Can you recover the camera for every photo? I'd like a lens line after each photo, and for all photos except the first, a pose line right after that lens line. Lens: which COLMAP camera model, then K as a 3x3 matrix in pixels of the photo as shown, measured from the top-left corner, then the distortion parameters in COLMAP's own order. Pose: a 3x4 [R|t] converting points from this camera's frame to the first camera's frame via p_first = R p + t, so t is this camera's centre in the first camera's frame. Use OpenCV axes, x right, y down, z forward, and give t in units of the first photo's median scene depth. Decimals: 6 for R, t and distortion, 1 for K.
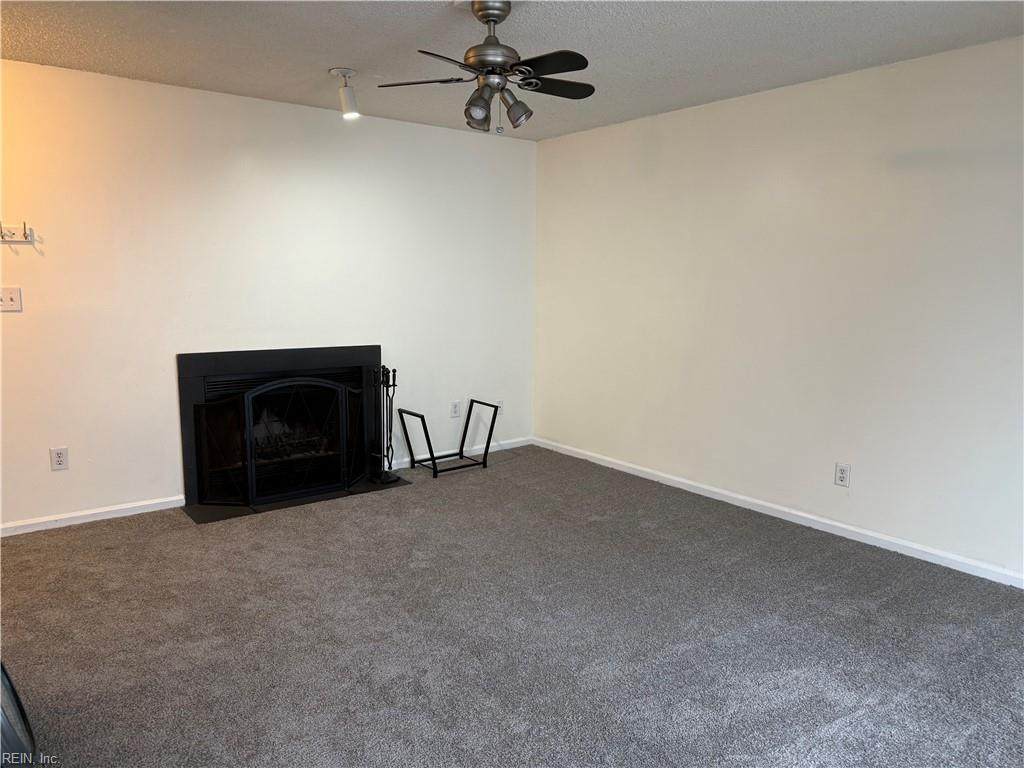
lens RADIAL K [[726.7, 0, 506.4], [0, 726.7, 383.6], [0, 0, 1]] dist [0.066178, -0.004263]
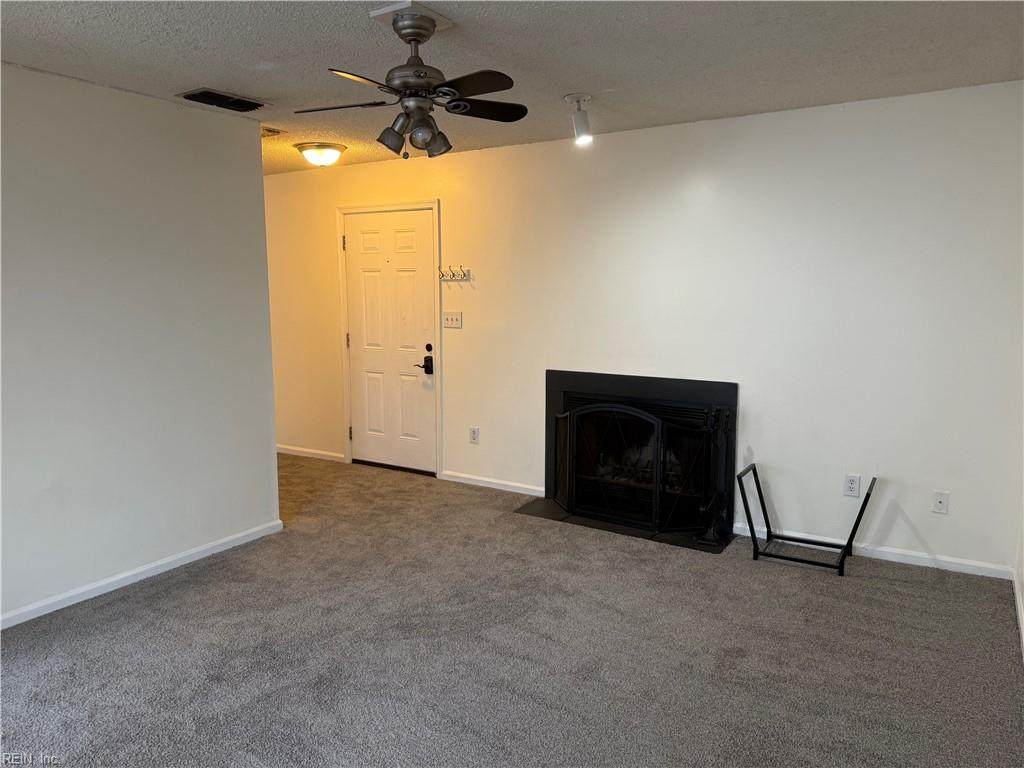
lens RADIAL K [[726.7, 0, 506.8], [0, 726.7, 383.7], [0, 0, 1]] dist [0.066178, -0.004263]
pose [[0.325215, 0.120022, -0.937992, 0.611276], [-0.122623, 0.988890, 0.084020, -0.103565], [0.937656, 0.087695, 0.336320, 0.538143]]
